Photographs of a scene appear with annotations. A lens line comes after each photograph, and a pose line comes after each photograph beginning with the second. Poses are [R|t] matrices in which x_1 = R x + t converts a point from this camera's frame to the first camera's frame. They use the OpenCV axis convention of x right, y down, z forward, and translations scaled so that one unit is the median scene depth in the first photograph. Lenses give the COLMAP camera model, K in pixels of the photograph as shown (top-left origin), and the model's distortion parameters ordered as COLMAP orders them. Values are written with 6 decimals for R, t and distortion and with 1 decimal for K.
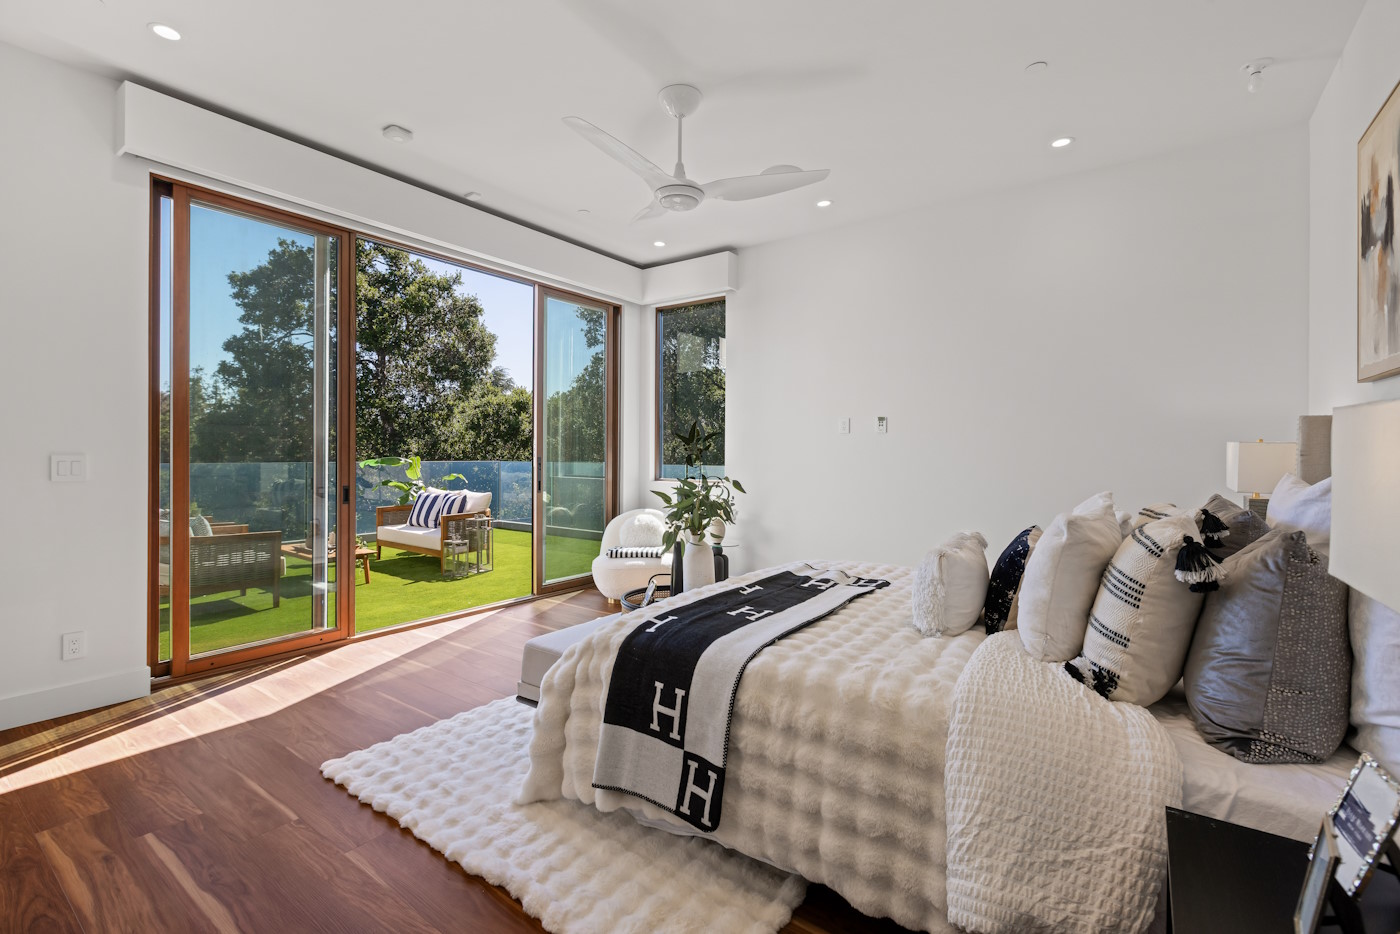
lens RADIAL K [[614.2, 0, 697.3], [0, 614.2, 461.2], [0, 0, 1]] dist [-0.000767, -0.000167]
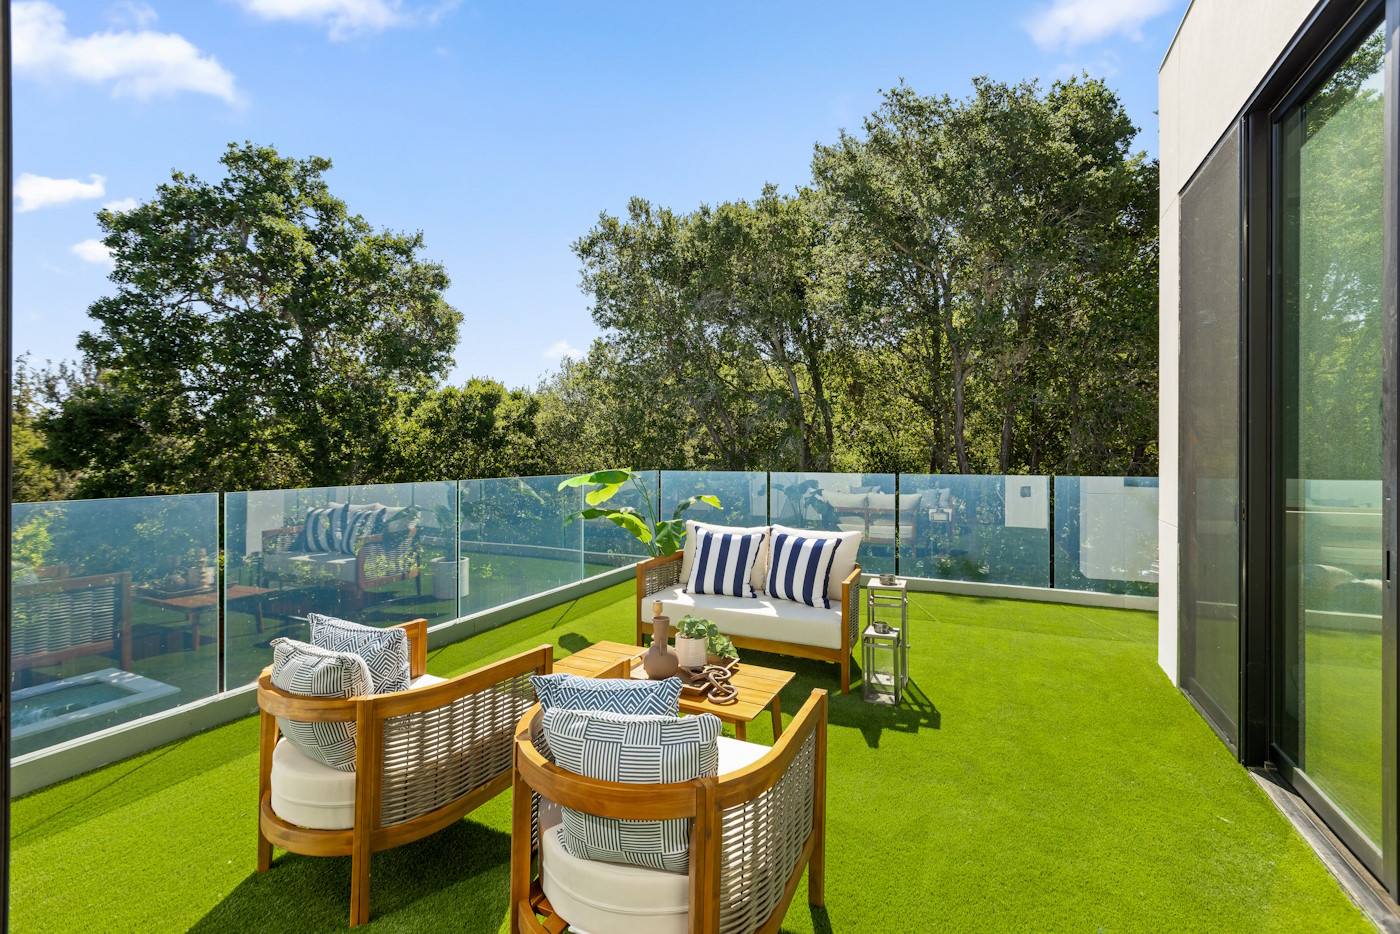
lens RADIAL K [[614.2, 0, 699.8], [0, 614.2, 460.7], [0, 0, 1]] dist [-0.000767, -0.000167]
pose [[0.983288, -0.006146, 0.181954, -0.183894], [0.006297, 0.999980, -0.000256, -0.005014], [-0.181949, 0.001397, 0.983307, 0.146194]]
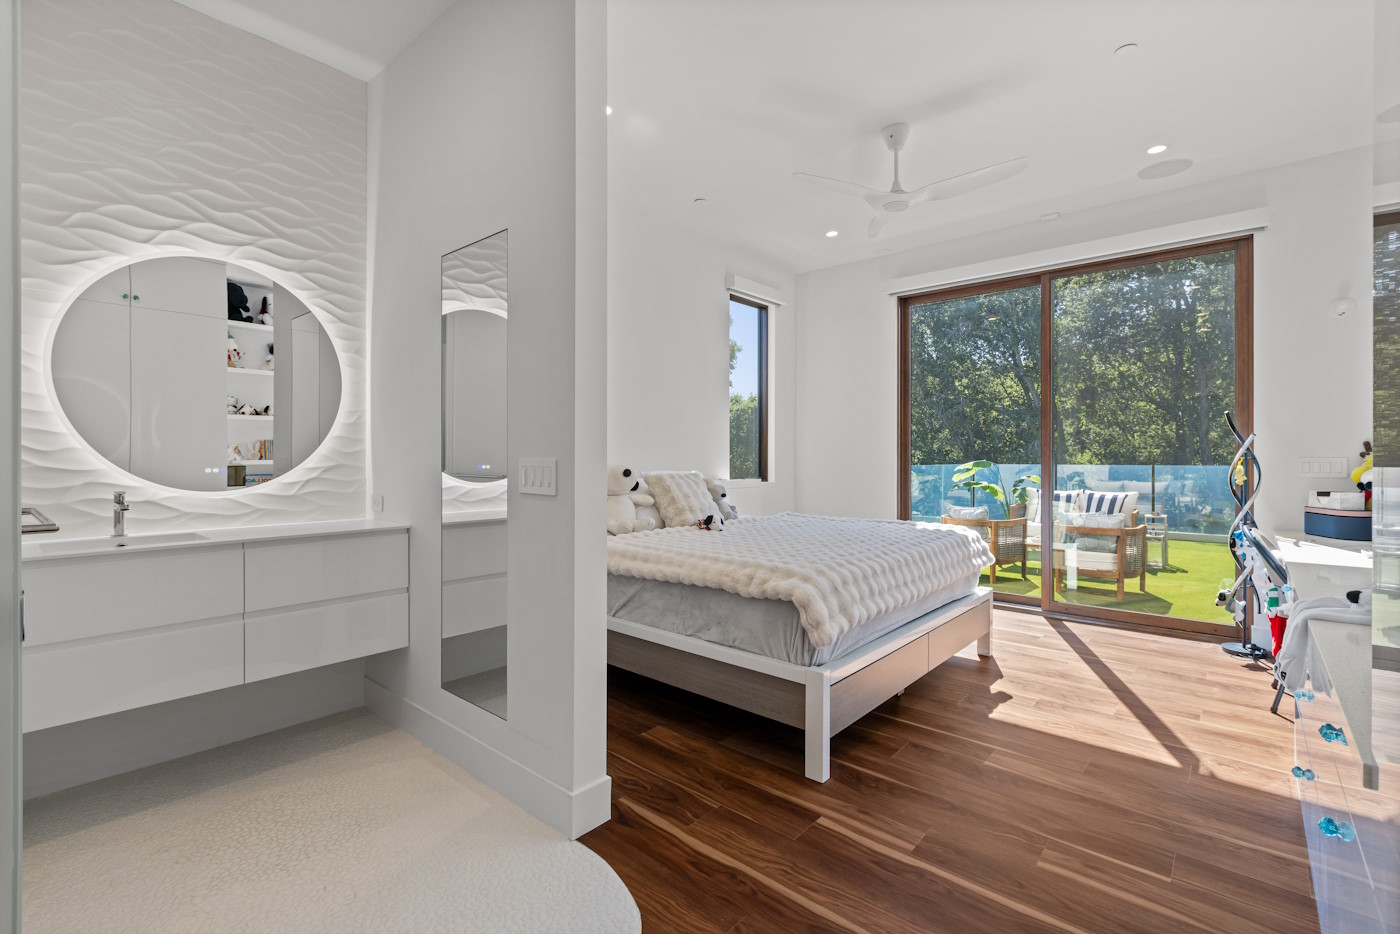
lens RADIAL K [[614.2, 0, 700.5], [0, 614.2, 460.6], [0, 0, 1]] dist [-0.000767, -0.000167]
pose [[0.994210, -0.001143, -0.107449, -0.309370], [0.000631, 0.999988, -0.004803, -0.000694], [0.107453, 0.004708, 0.994199, -0.050492]]
